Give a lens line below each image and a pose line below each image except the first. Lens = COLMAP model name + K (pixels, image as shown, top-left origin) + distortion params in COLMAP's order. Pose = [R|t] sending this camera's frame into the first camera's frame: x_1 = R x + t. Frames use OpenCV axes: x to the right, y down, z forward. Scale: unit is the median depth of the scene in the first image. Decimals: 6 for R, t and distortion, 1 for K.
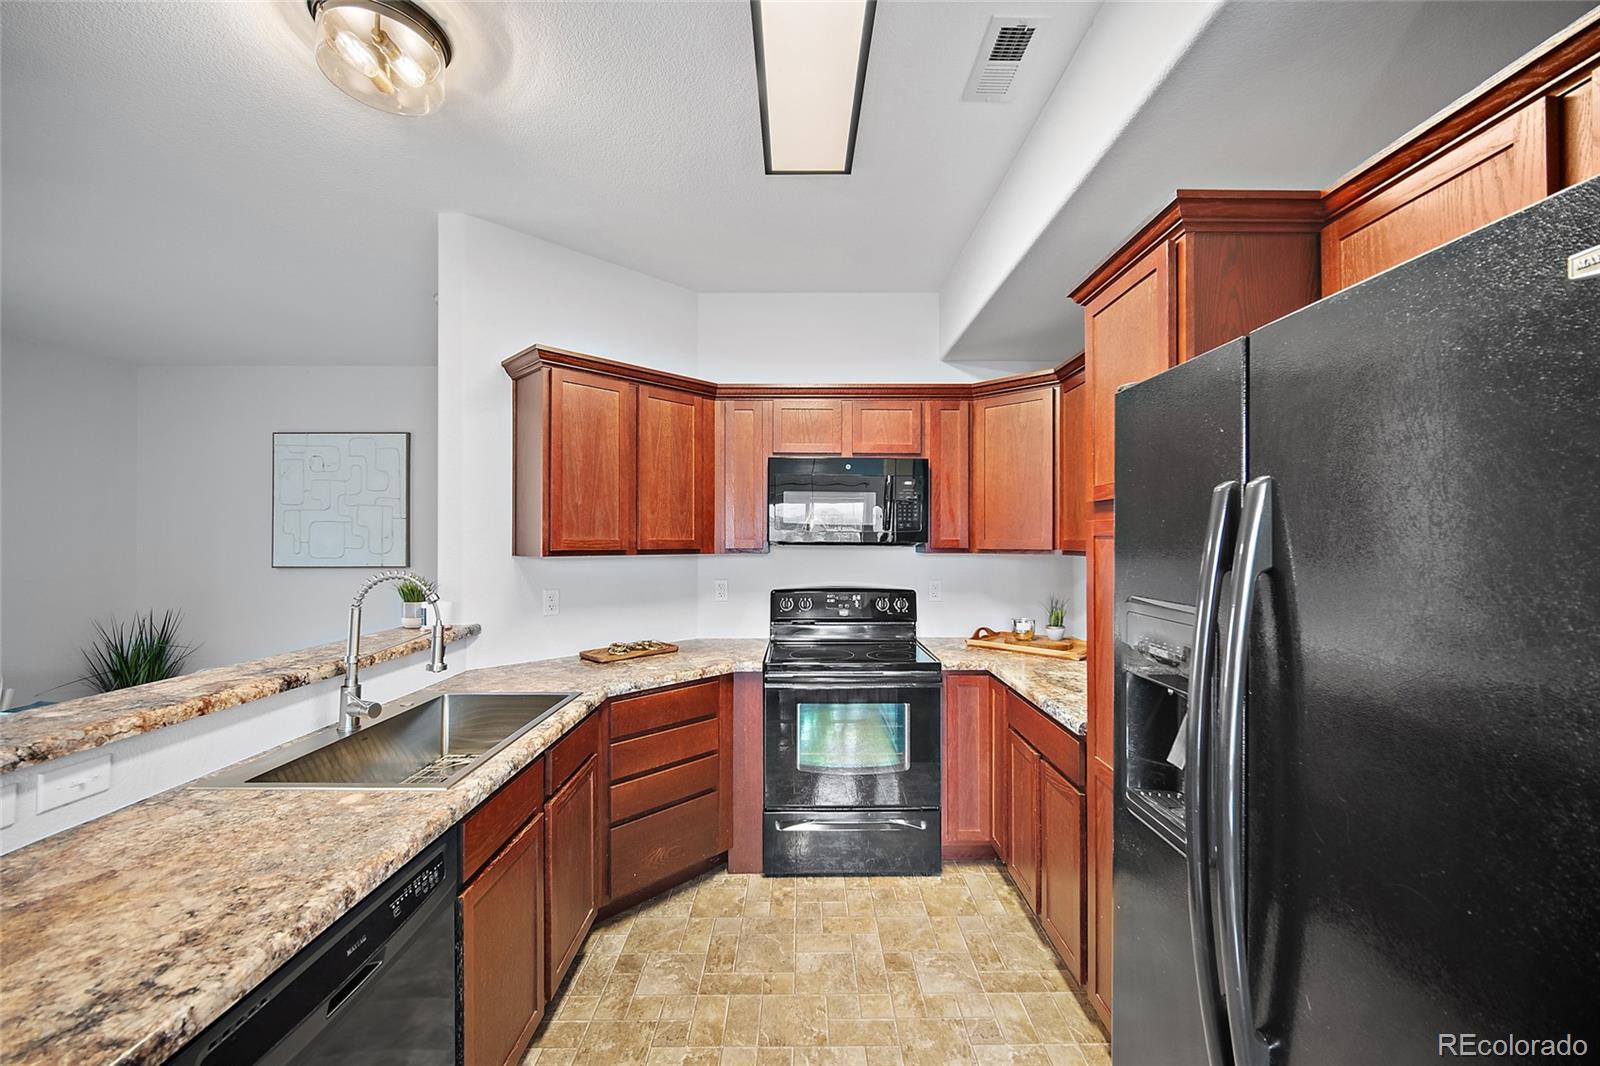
lens RADIAL K [[635.2, 0, 809.5], [0, 635.2, 537.7], [0, 0, 1]] dist [-0.003043, -0.000351]
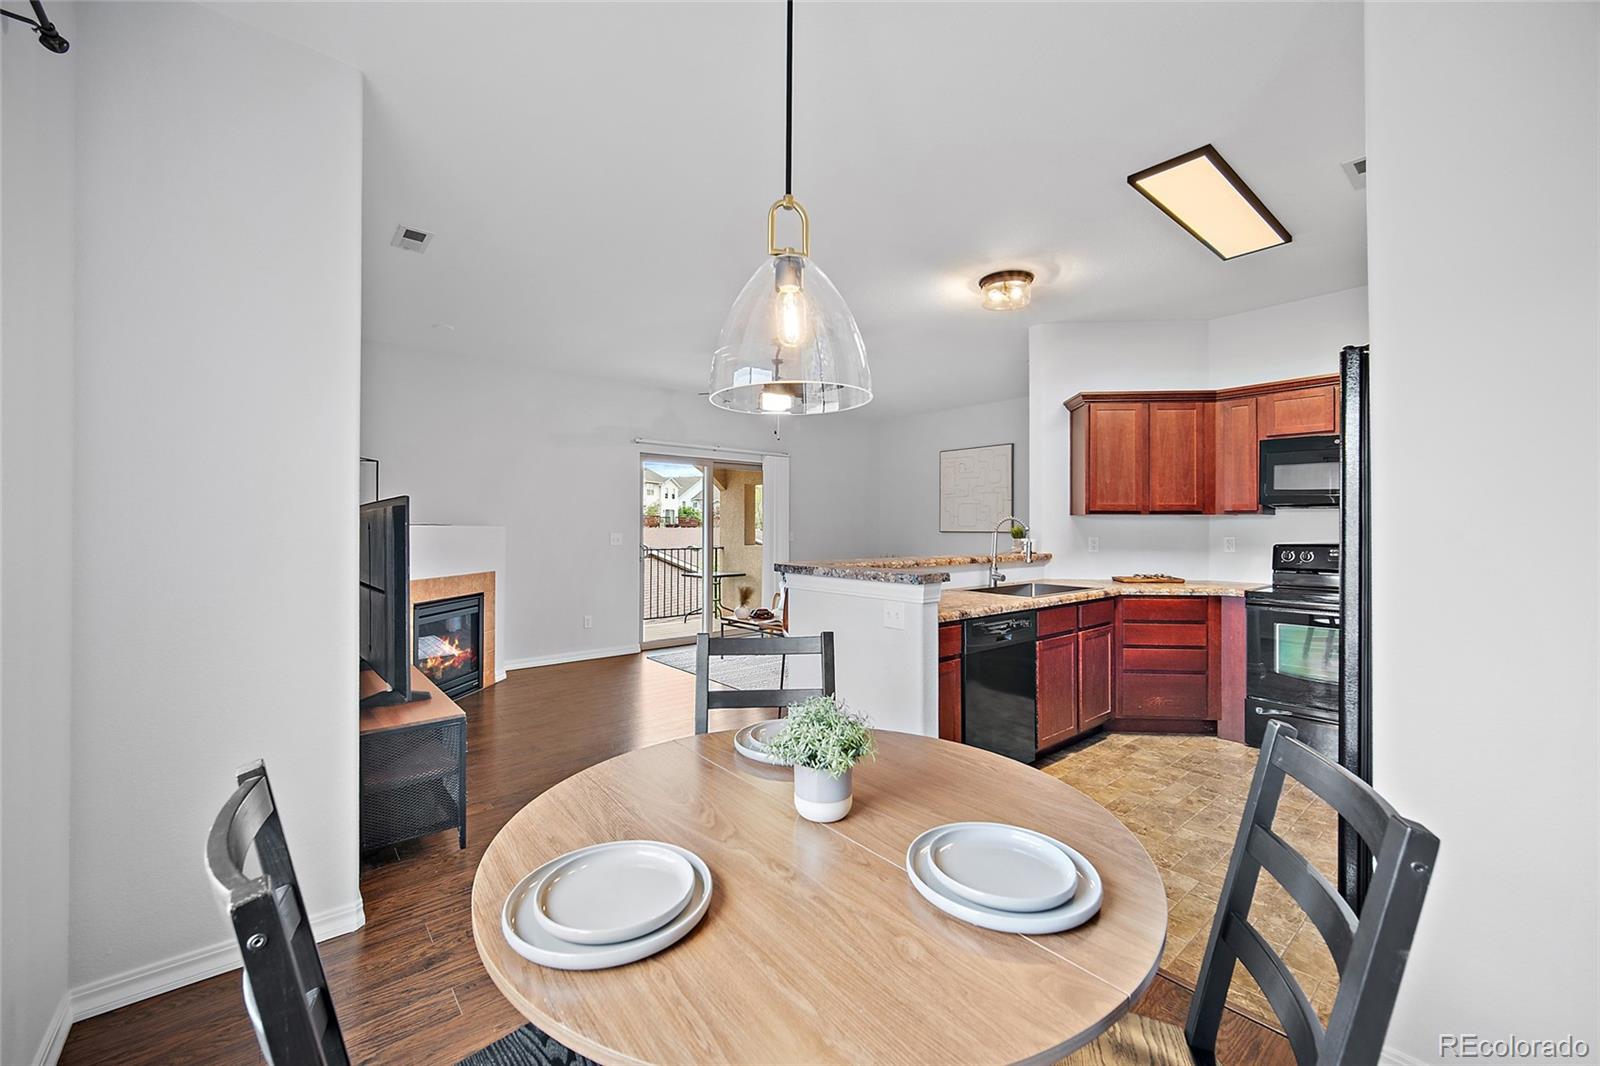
lens RADIAL K [[630.2, 0, 802.9], [0, 630.2, 515.6], [0, 0, 1]] dist [-0.001526, 0.000237]
pose [[0.637039, -0.011699, -0.770742, 0.379890], [-0.001152, 0.999869, -0.016129, 0.057494], [0.770830, 0.011163, 0.636943, -0.630237]]
